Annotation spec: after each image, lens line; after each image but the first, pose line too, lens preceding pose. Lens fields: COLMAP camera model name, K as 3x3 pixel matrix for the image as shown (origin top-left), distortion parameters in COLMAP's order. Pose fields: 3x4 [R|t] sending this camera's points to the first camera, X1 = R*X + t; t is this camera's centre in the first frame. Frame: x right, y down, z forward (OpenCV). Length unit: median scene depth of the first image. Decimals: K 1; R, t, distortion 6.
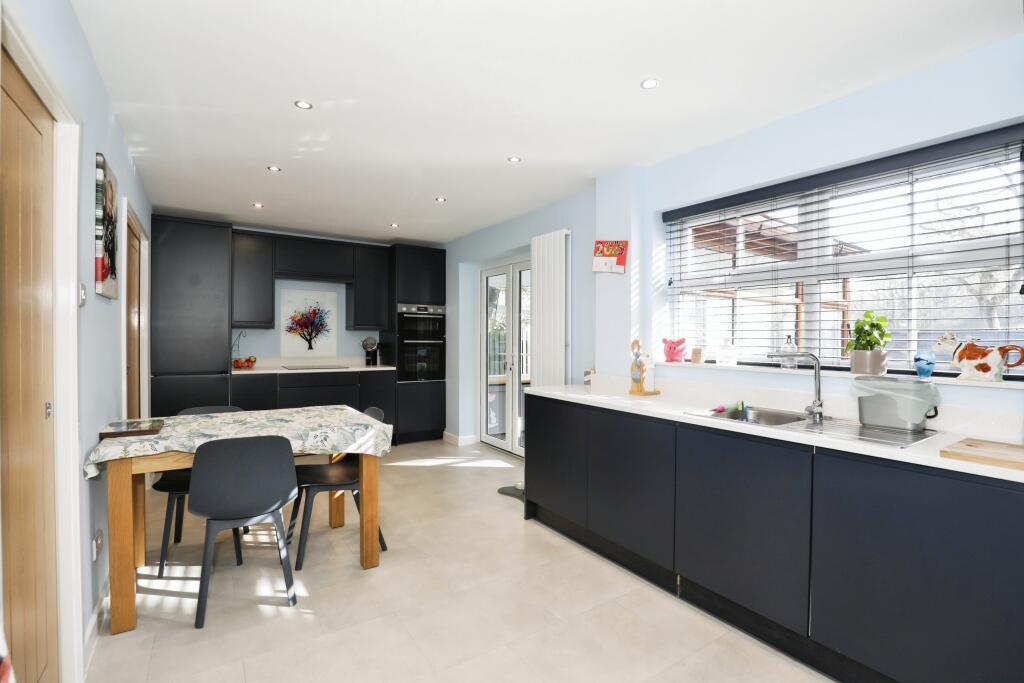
lens RADIAL K [[468.5, 0, 511.0], [0, 468.5, 338.6], [0, 0, 1]] dist [-0.042000, 0.006467]
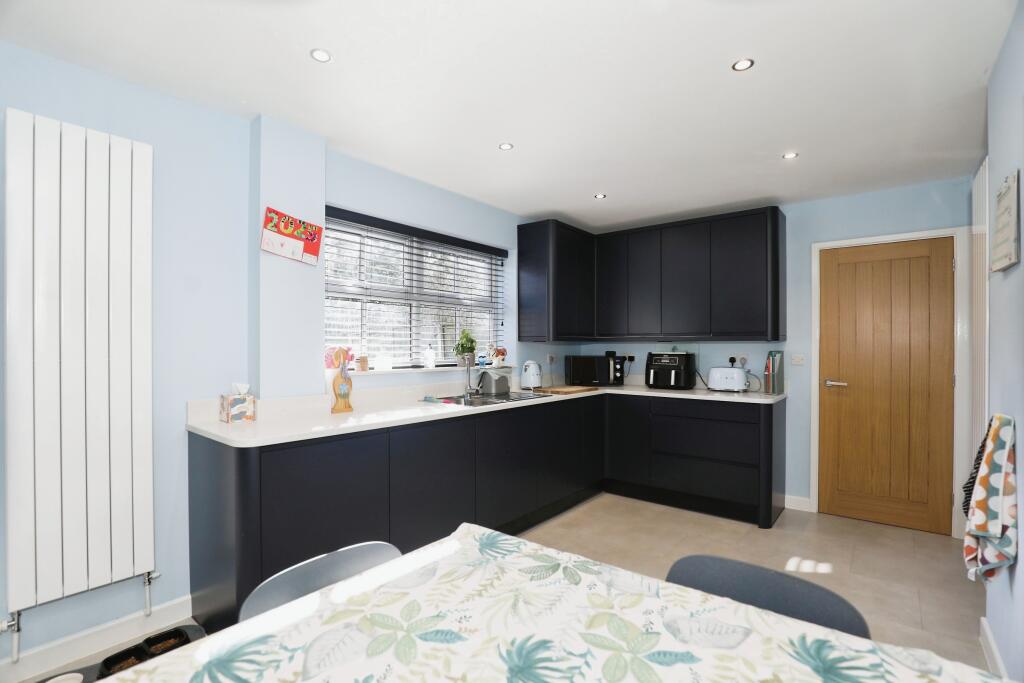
lens RADIAL K [[468.5, 0, 519.2], [0, 468.5, 342.1], [0, 0, 1]] dist [-0.042000, 0.006467]
pose [[-0.298619, -0.000600, 0.954372, -0.675749], [-0.002298, 0.999997, -0.000091, -0.010927], [-0.954370, -0.002221, -0.298620, 0.981691]]
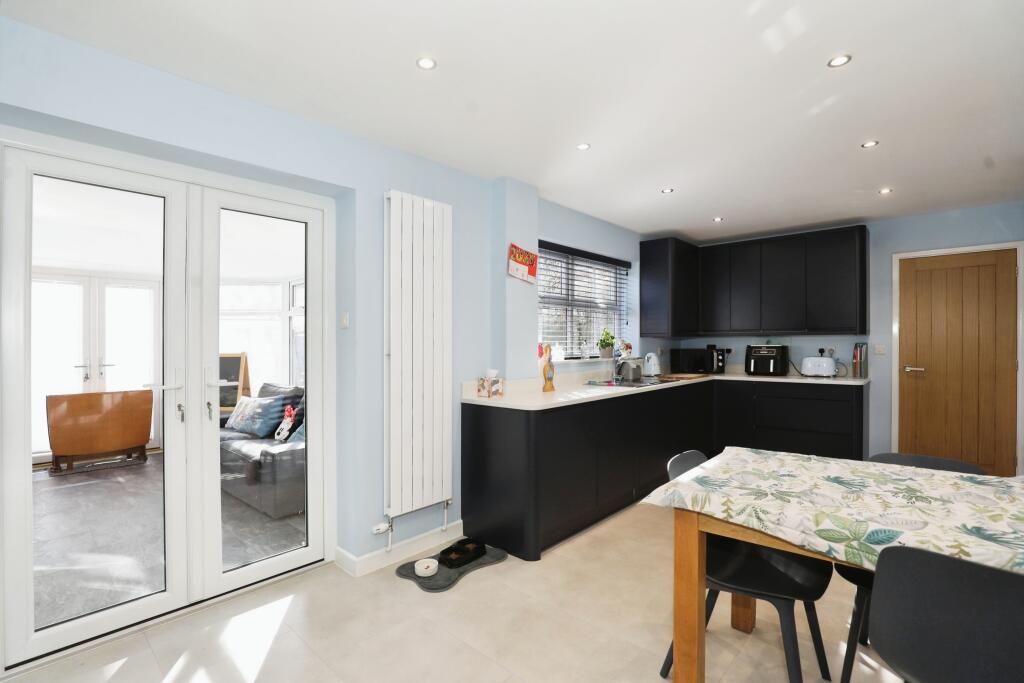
lens RADIAL K [[468.5, 0, 518.7], [0, 468.5, 343.7], [0, 0, 1]] dist [-0.042000, 0.006467]
pose [[-0.240403, -0.010582, 0.970615, -0.886136], [0.008805, 0.999876, 0.013082, -0.015674], [-0.970633, 0.011691, -0.240280, 1.412128]]
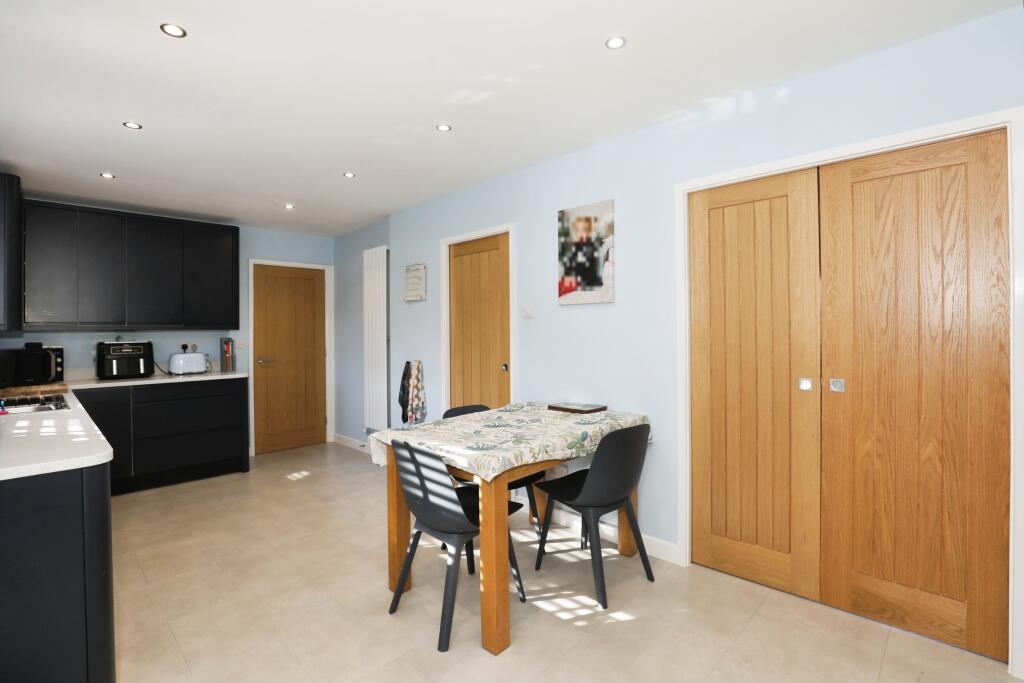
lens RADIAL K [[468.5, 0, 511.8], [0, 468.5, 343.9], [0, 0, 1]] dist [-0.042000, 0.006467]
pose [[-0.975638, 0.006322, -0.219297, -0.290660], [0.000504, 0.999647, 0.026574, -0.010242], [0.219387, 0.025816, -0.975296, 1.730048]]
